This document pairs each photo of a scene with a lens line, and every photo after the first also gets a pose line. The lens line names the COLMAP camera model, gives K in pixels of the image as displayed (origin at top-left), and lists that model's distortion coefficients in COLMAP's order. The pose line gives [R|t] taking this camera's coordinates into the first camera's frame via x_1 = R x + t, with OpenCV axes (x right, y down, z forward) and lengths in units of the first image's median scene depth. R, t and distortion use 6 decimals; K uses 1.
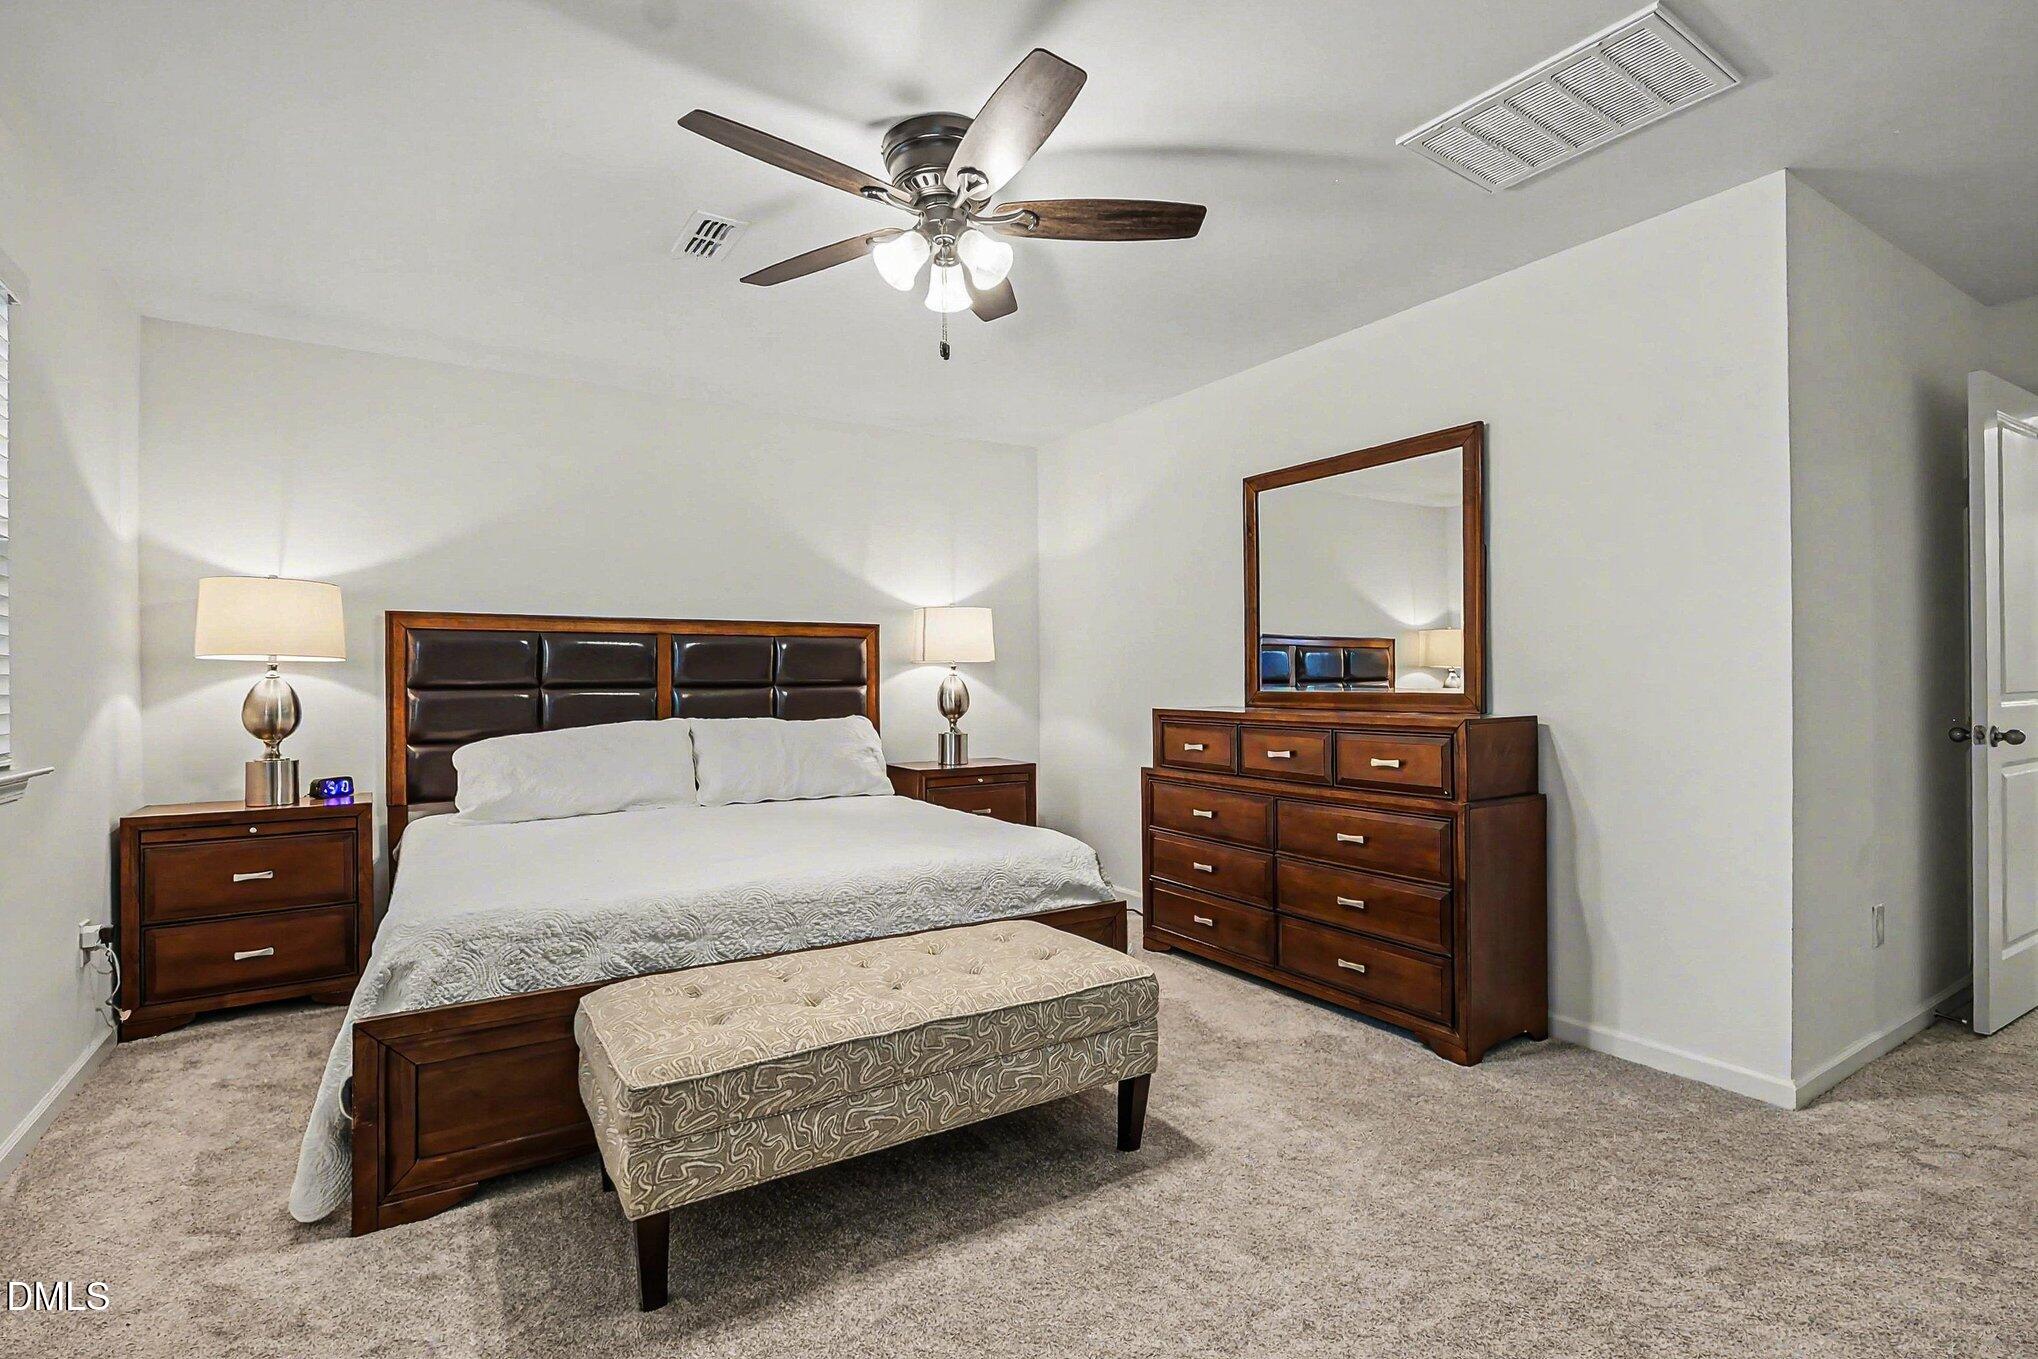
lens RADIAL K [[966.6, 0, 1014.1], [0, 966.6, 676.1], [0, 0, 1]] dist [-0.000369, 0.000101]
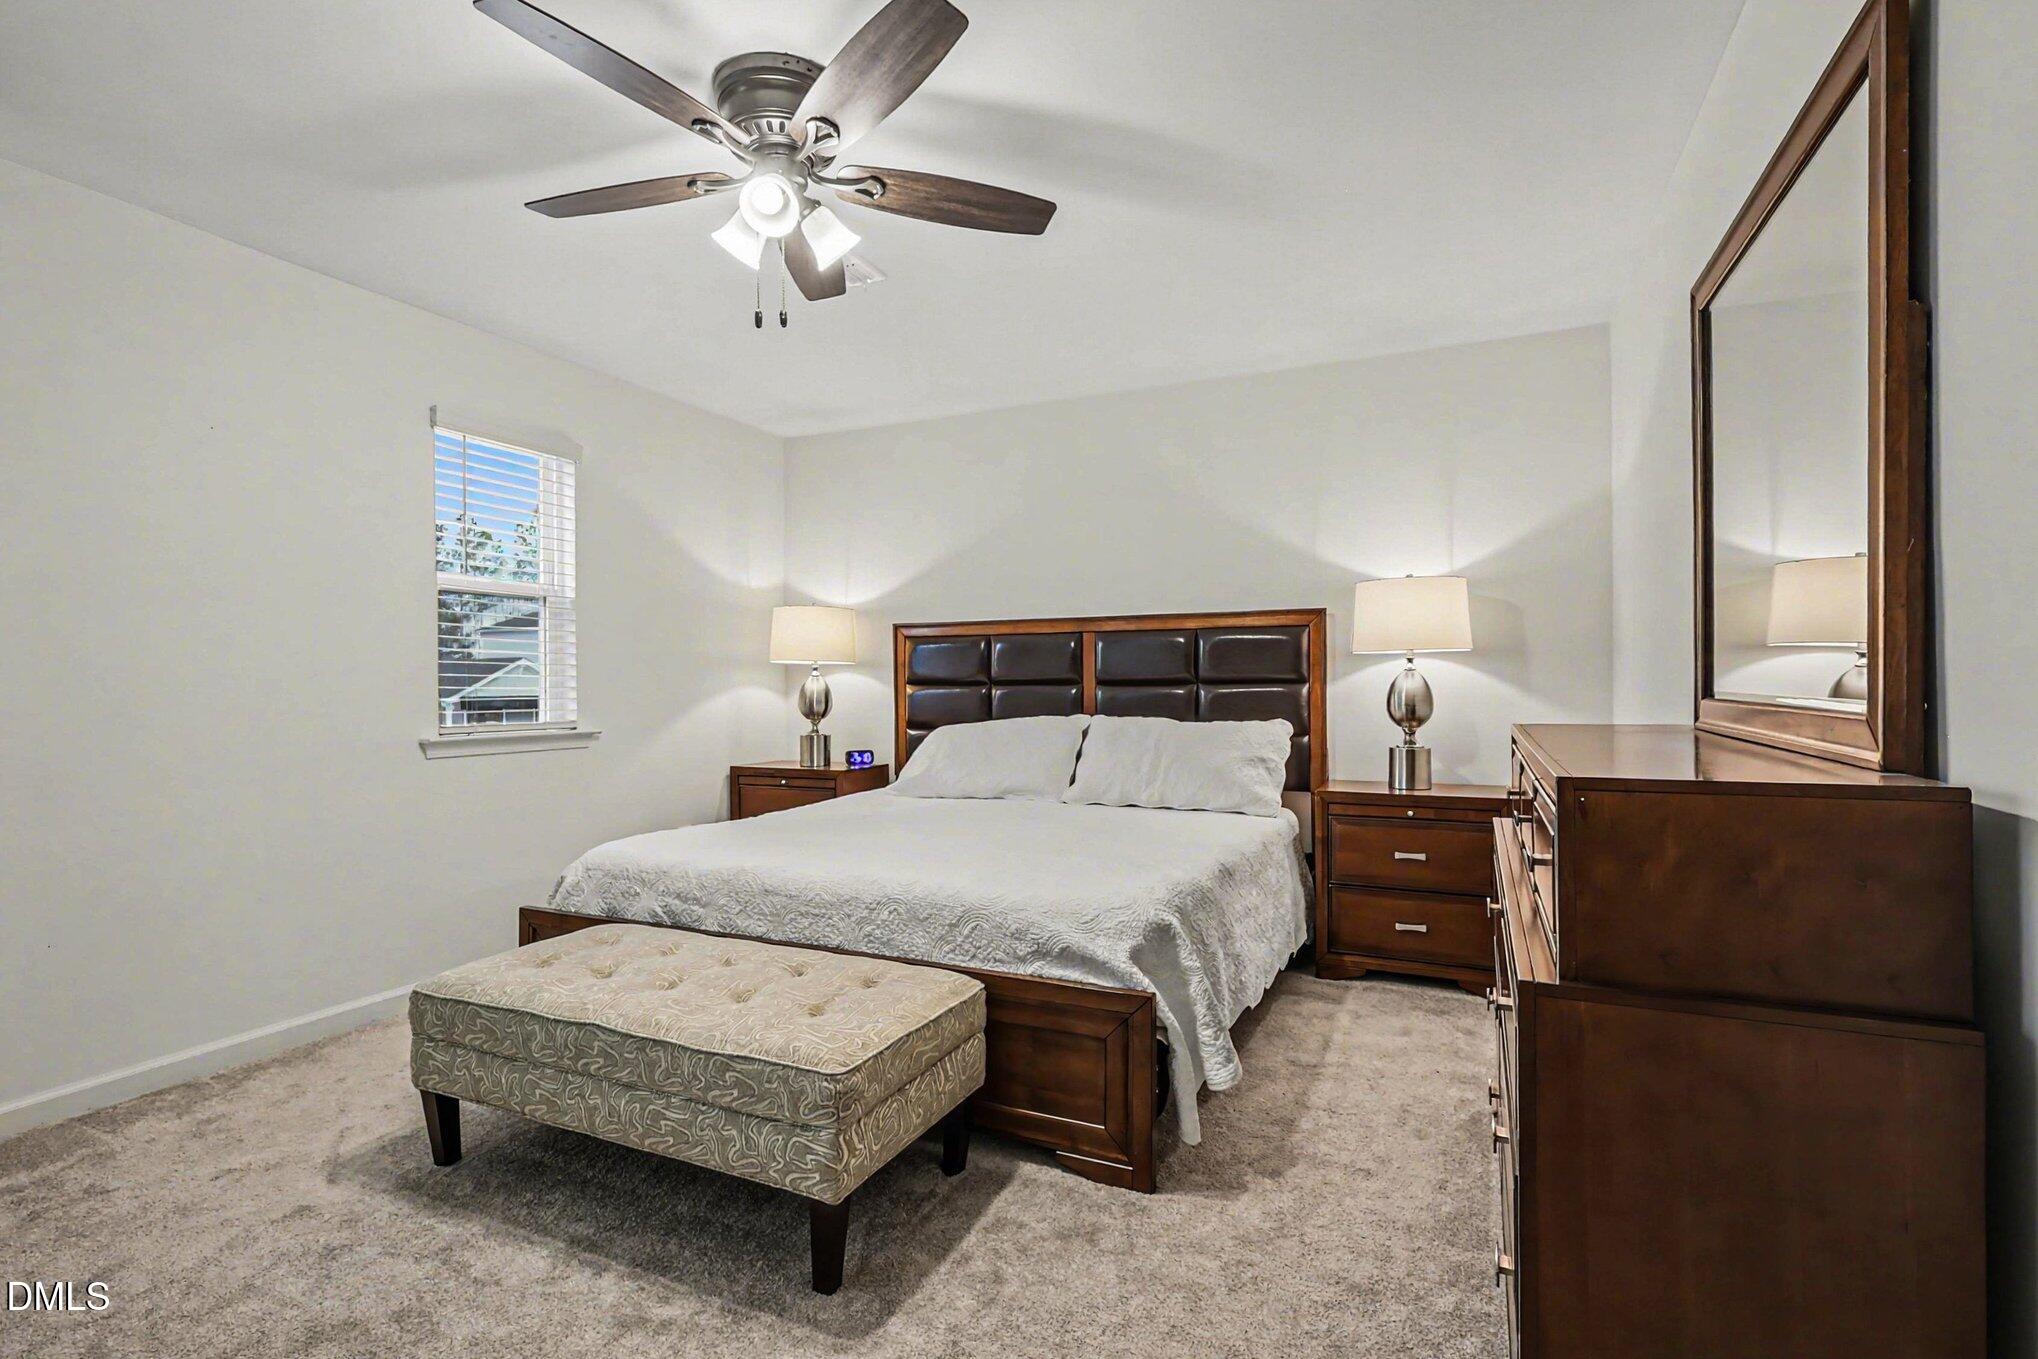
lens RADIAL K [[966.6, 0, 1014.1], [0, 966.6, 676.1], [0, 0, 1]] dist [-0.000369, 0.000101]
pose [[0.539675, 0.000125, -0.841874, 0.524779], [0.007266, 0.999962, 0.004807, -0.002772], [0.841842, -0.008711, 0.539653, 0.437253]]
